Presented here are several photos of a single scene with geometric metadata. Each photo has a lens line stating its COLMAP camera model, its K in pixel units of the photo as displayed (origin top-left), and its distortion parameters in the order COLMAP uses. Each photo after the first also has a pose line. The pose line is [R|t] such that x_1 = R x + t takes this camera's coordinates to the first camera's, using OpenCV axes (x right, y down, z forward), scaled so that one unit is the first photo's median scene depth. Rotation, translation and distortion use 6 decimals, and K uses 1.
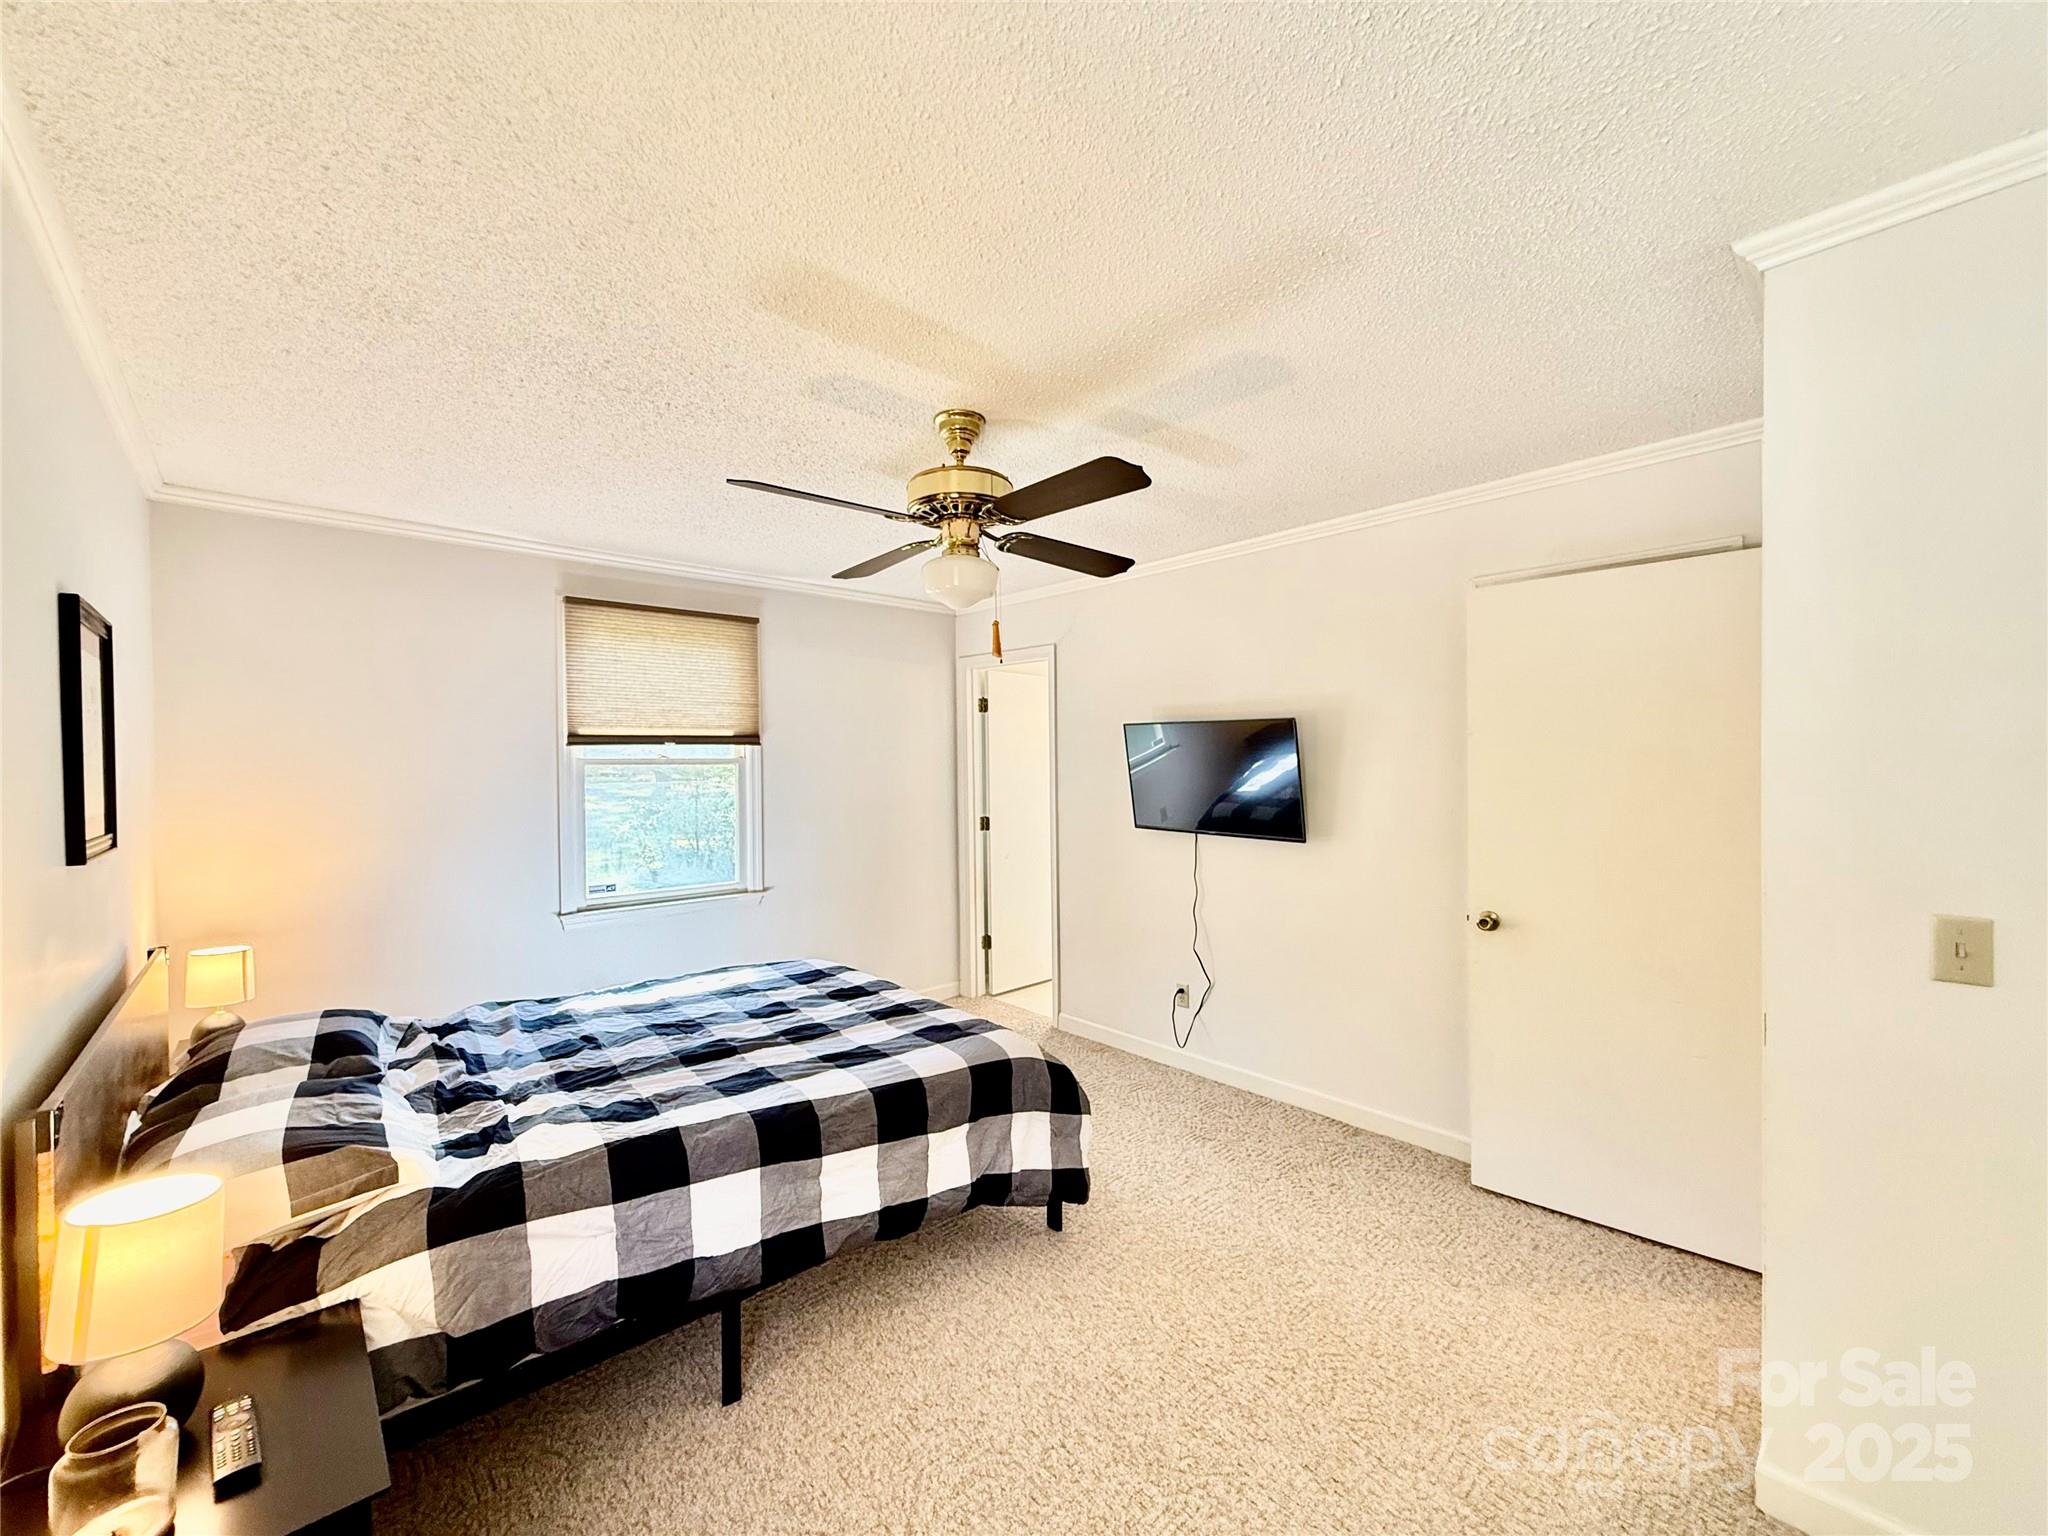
lens RADIAL K [[813.1, 0, 1017.5], [0, 813.1, 769.0], [0, 0, 1]] dist [-0.004351, 0.000971]
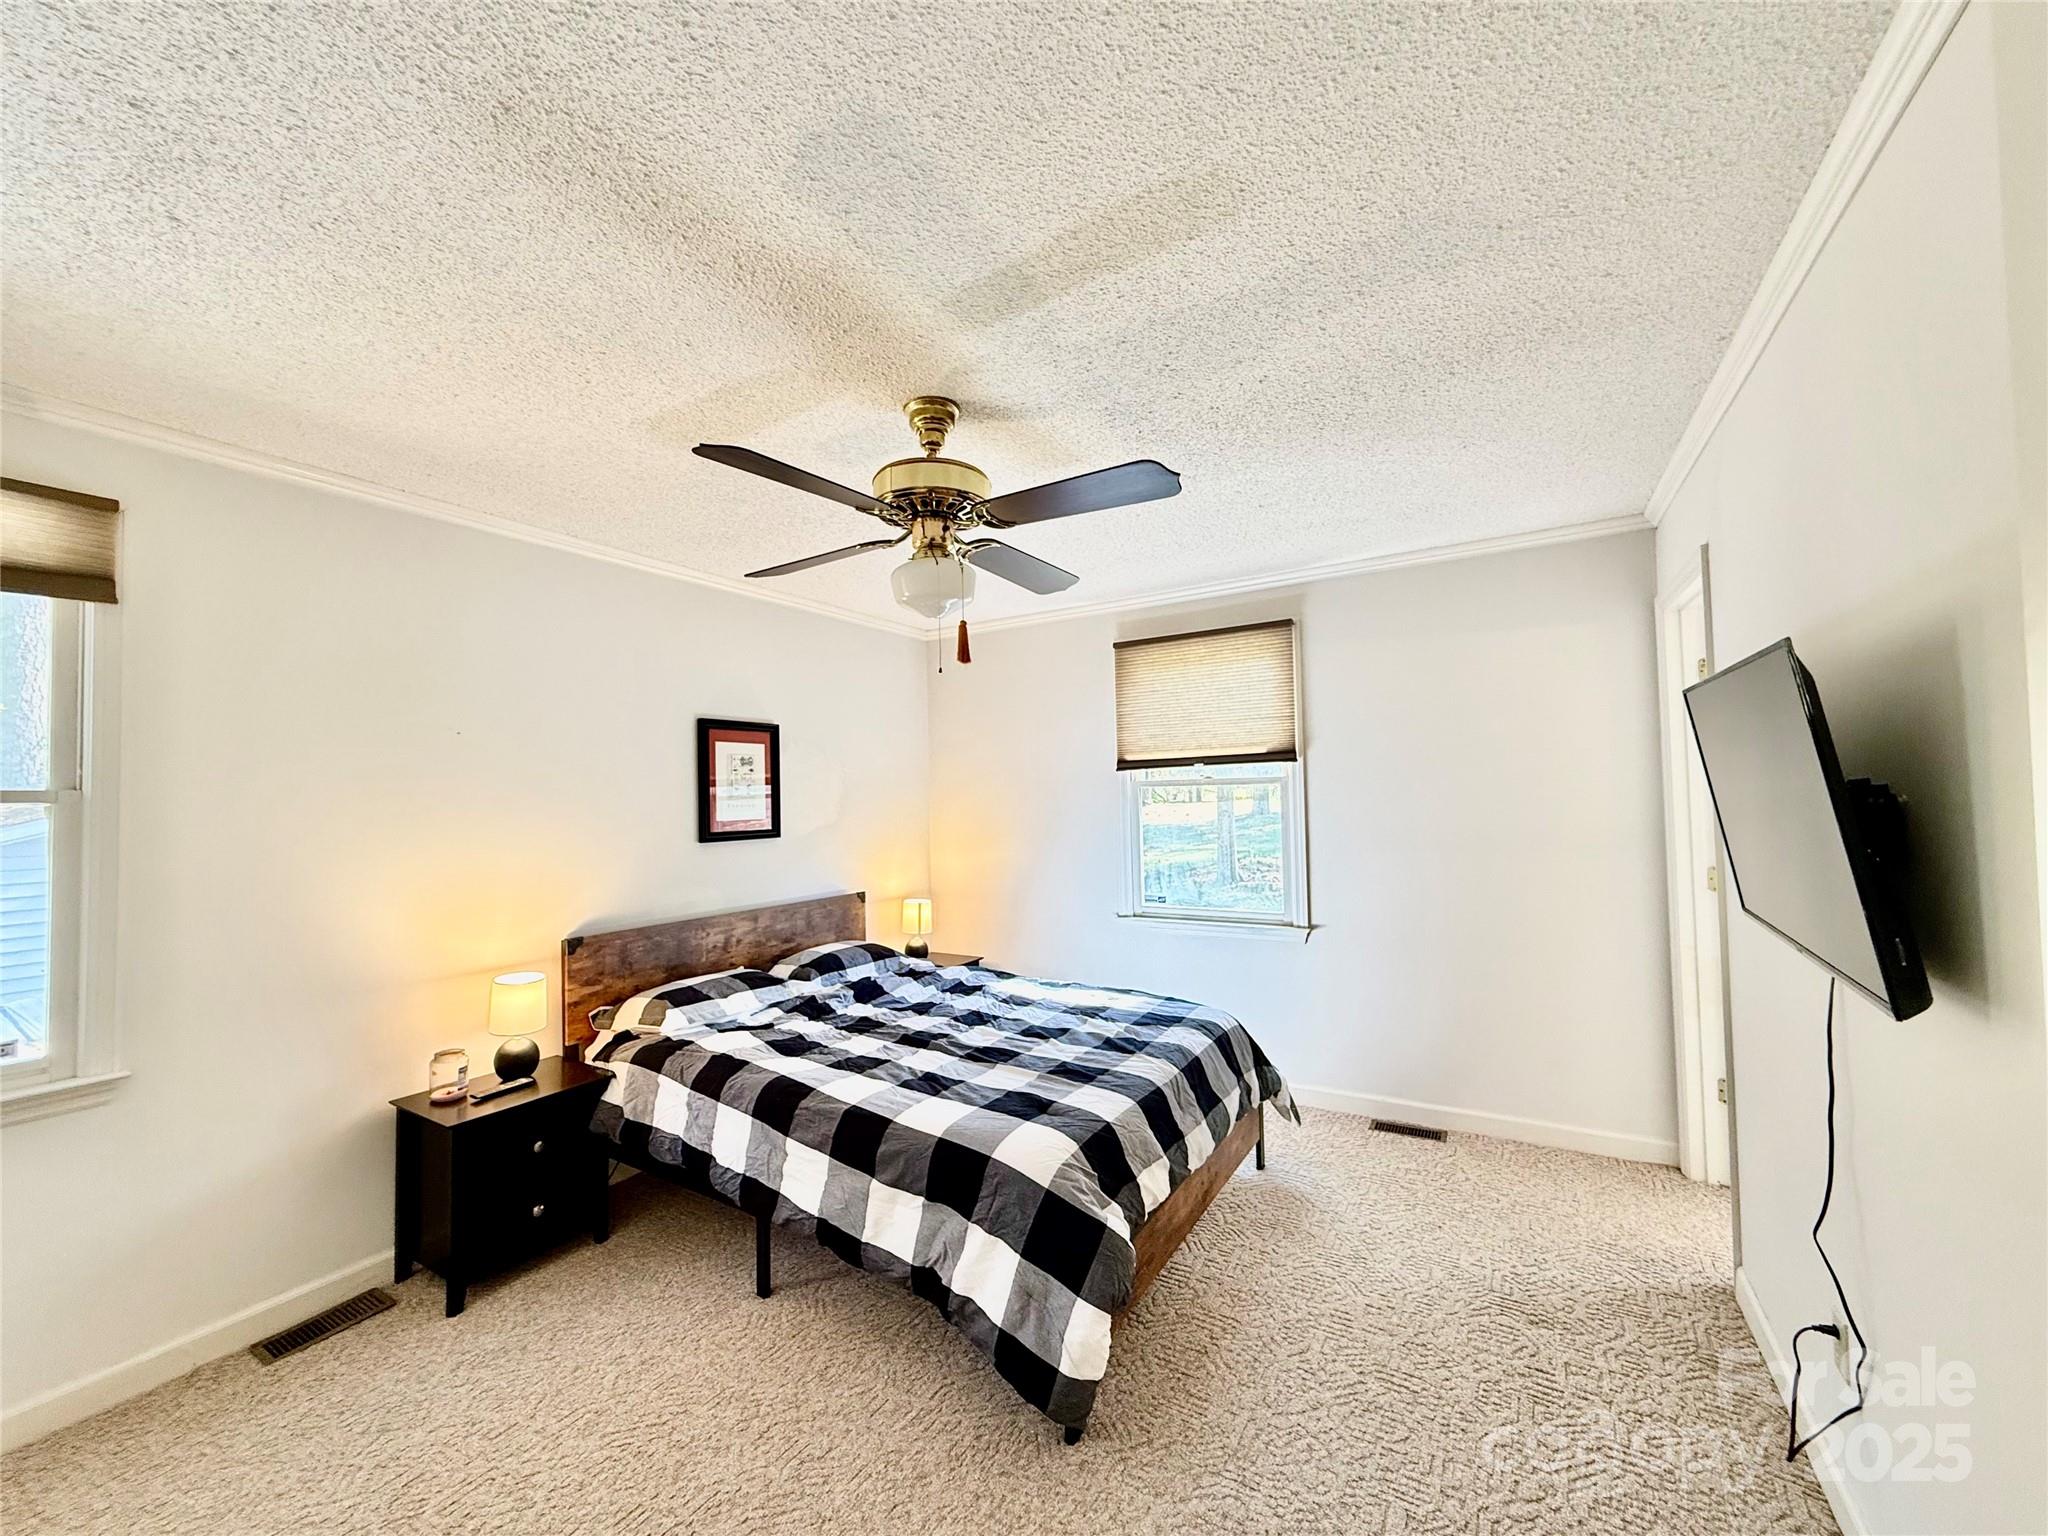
lens RADIAL K [[813.1, 0, 1016.8], [0, 813.1, 771.1], [0, 0, 1]] dist [-0.004351, 0.000971]
pose [[0.279377, -0.026460, -0.959817, 0.661136], [0.015996, 0.999610, -0.022901, -0.005101], [0.960048, -0.008955, 0.279692, 0.682282]]
